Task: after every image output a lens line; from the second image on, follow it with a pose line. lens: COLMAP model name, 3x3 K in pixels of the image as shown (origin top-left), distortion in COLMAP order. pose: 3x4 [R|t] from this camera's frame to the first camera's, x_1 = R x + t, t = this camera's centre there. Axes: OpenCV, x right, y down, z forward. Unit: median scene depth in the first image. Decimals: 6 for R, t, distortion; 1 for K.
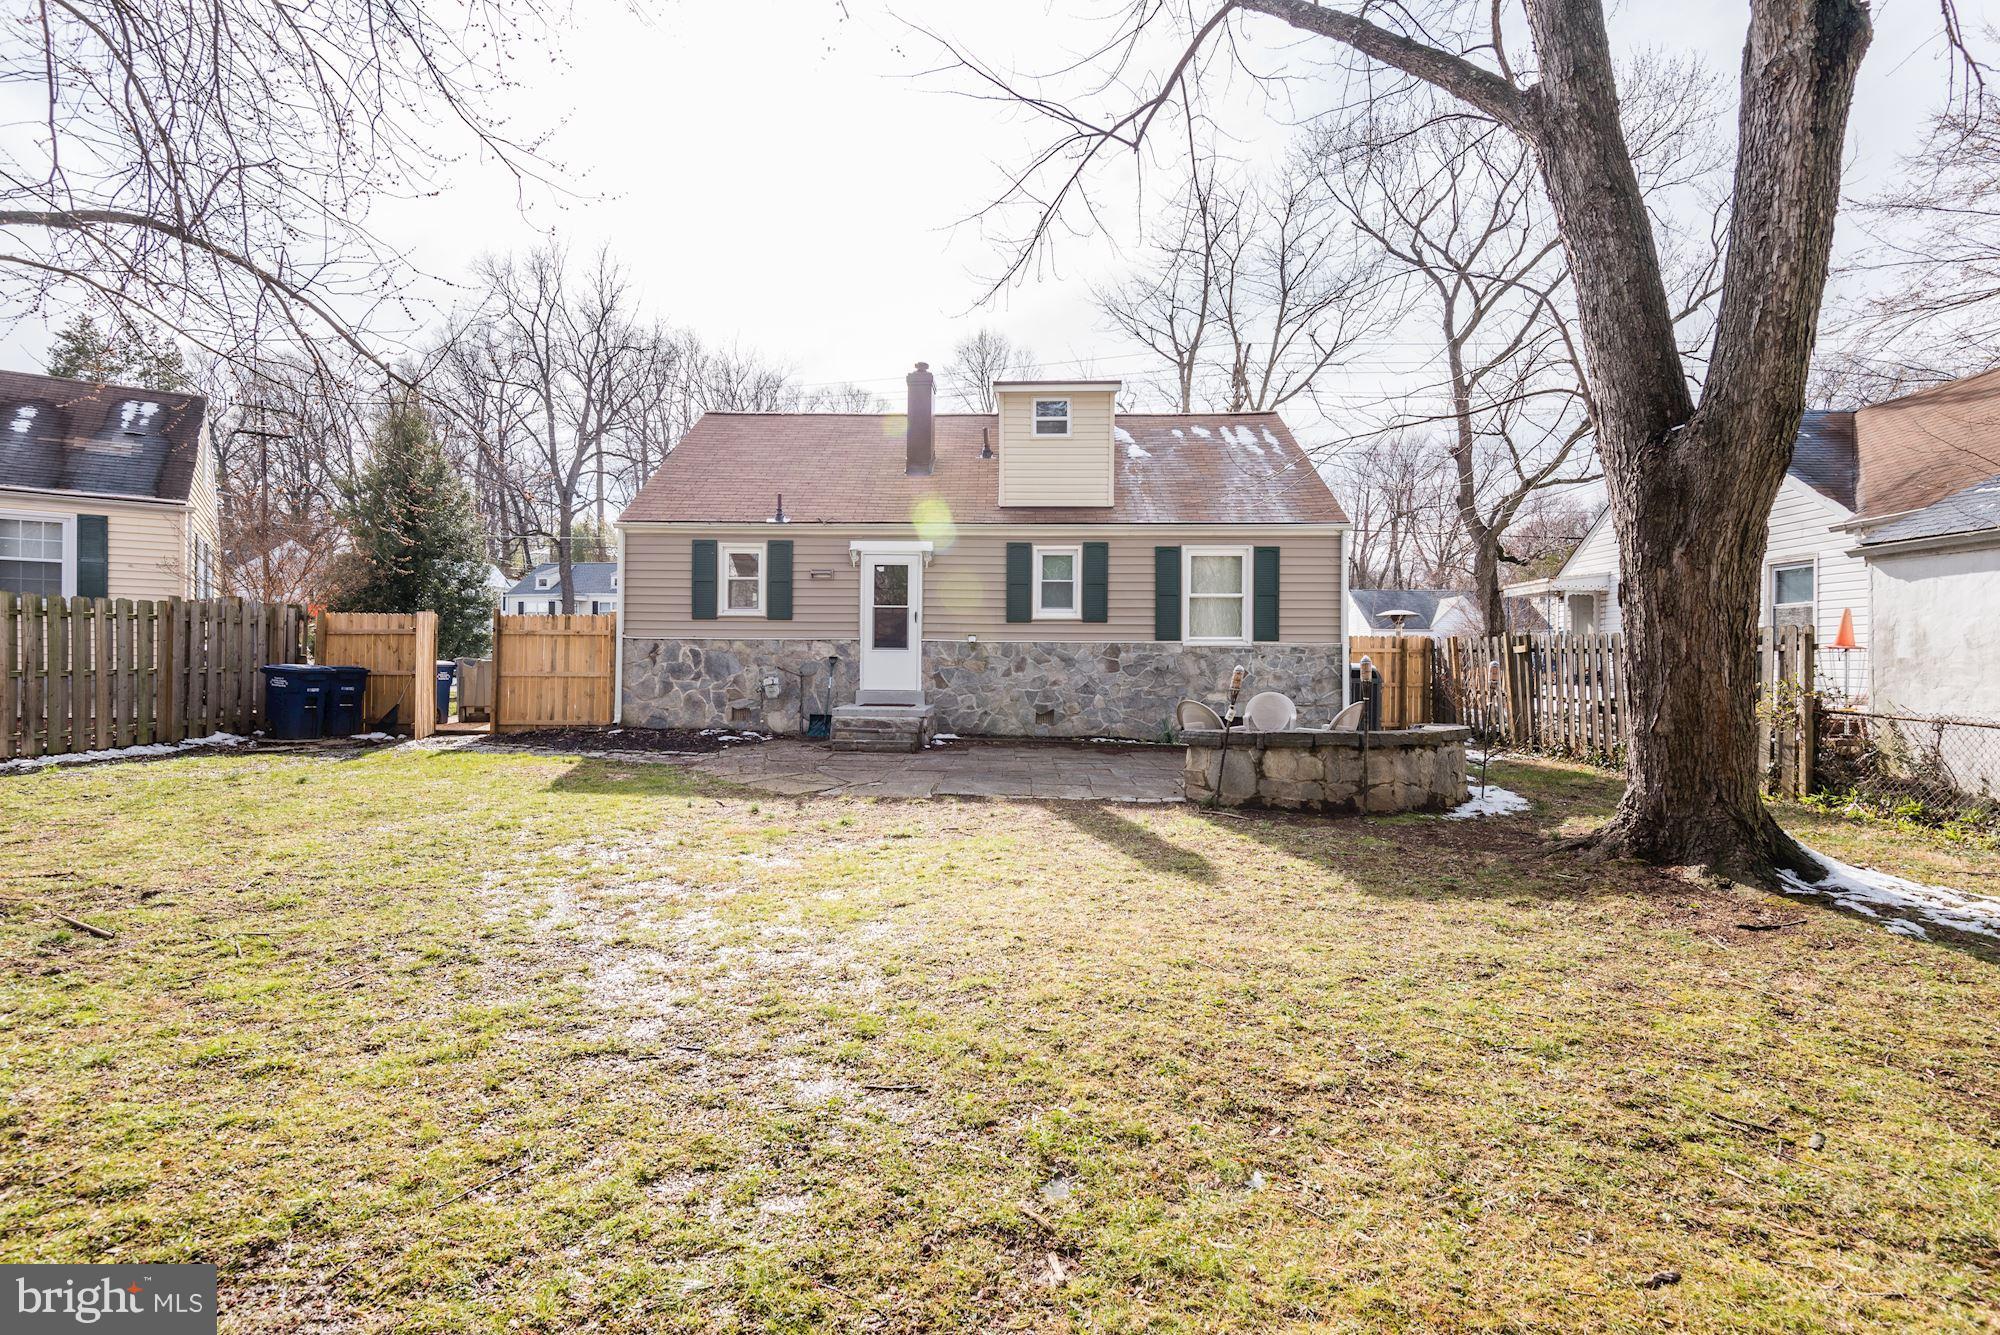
lens RADIAL K [[1004.0, 0, 1000.0], [0, 1004.0, 667.5], [0, 0, 1]] dist [0.027605, -0.020905]
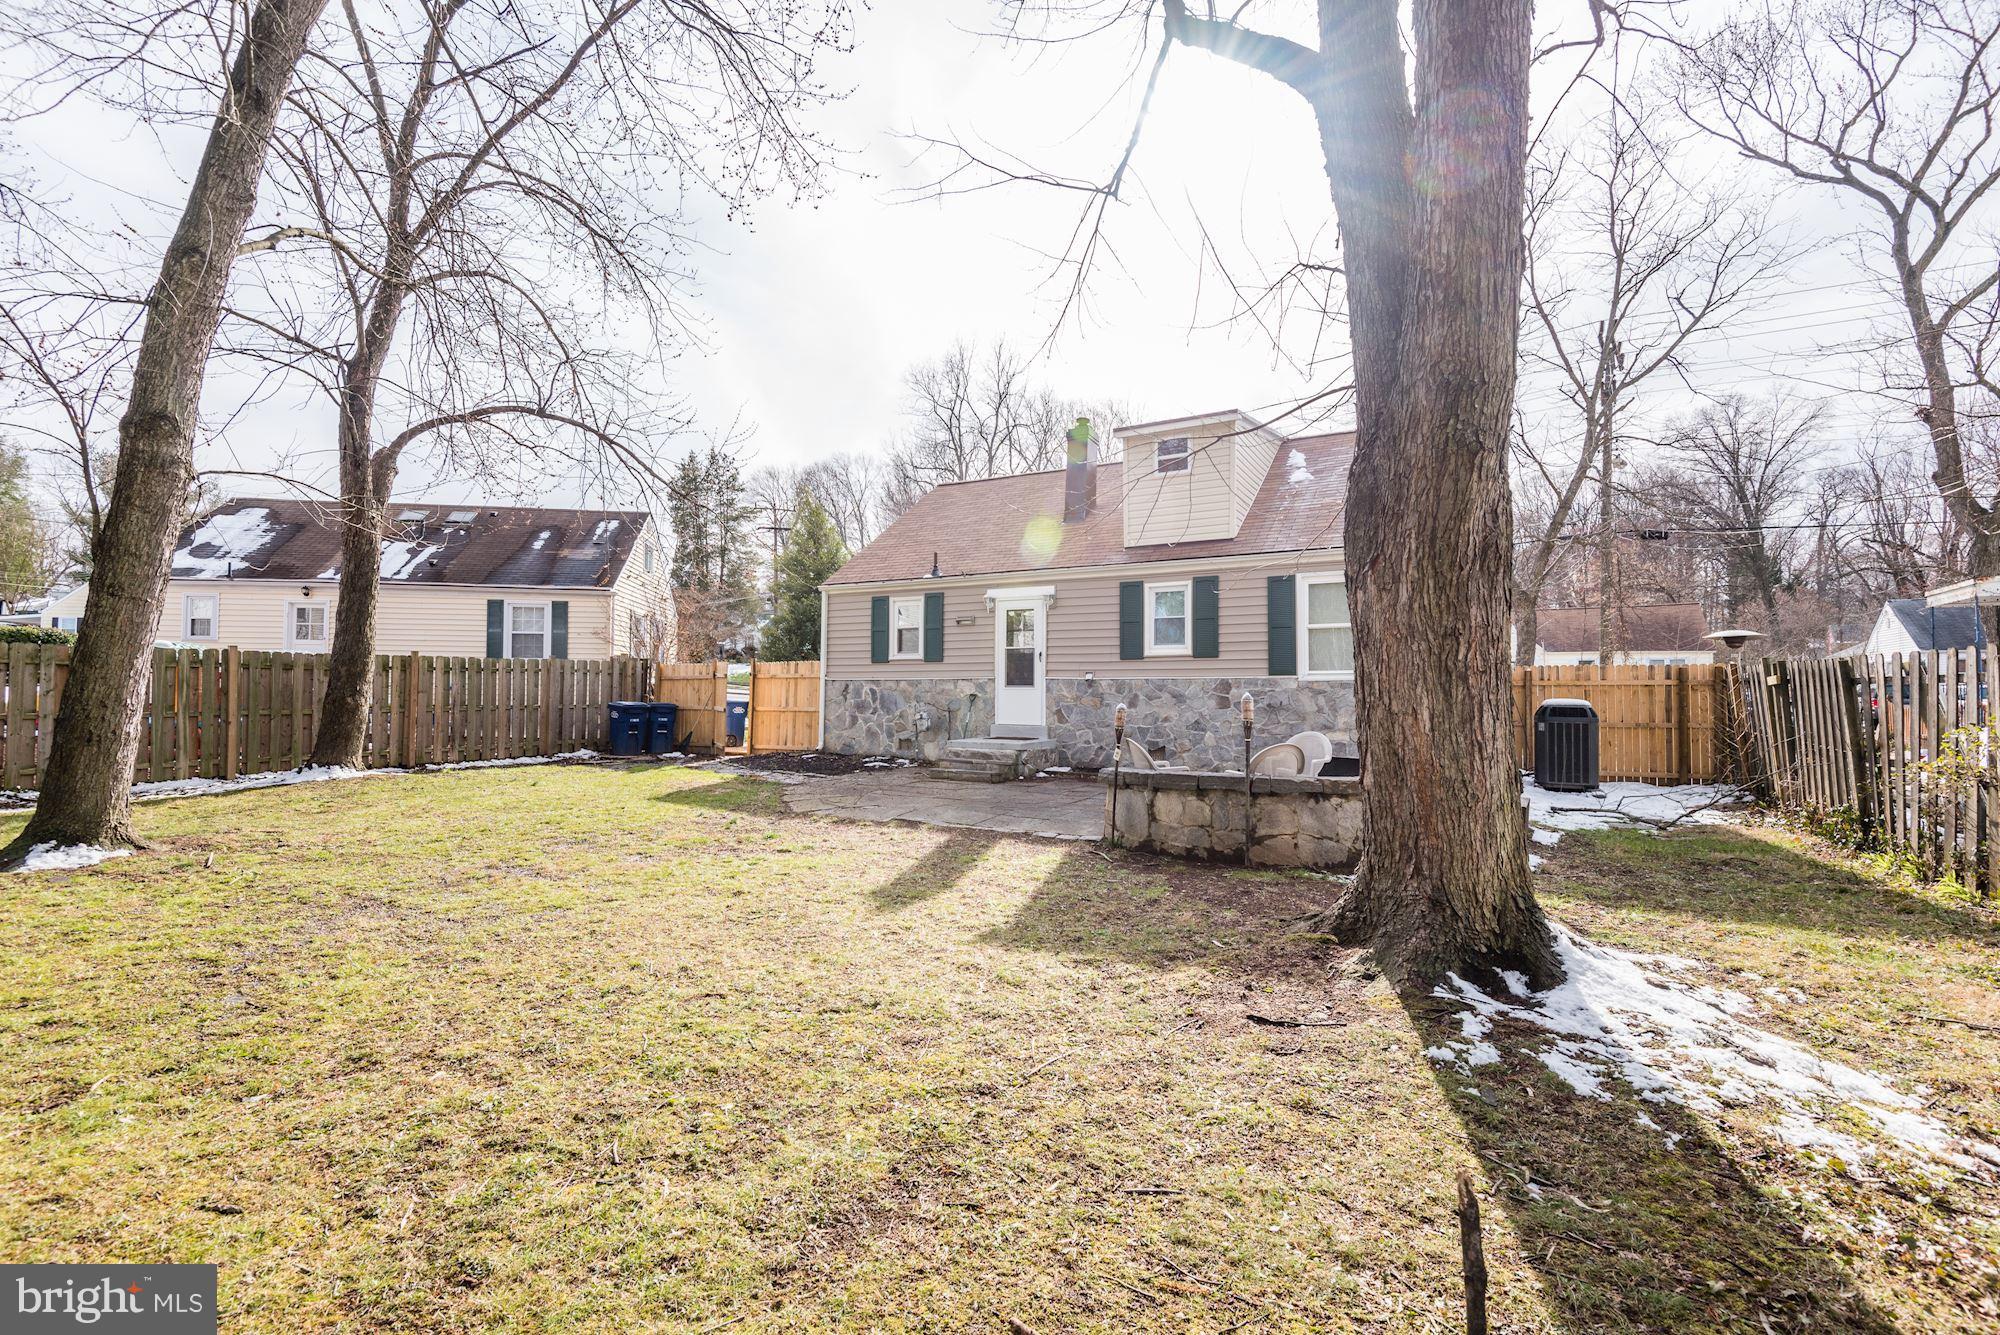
lens RADIAL K [[963.4, 0, 966.1], [0, 963.4, 660.3], [0, 0, 1]] dist [0.026172, -0.017679]
pose [[0.870797, -0.022050, -0.491148, 0.352137], [0.001244, 0.999089, -0.042648, -0.002593], [0.491641, 0.036527, 0.870031, 0.065425]]
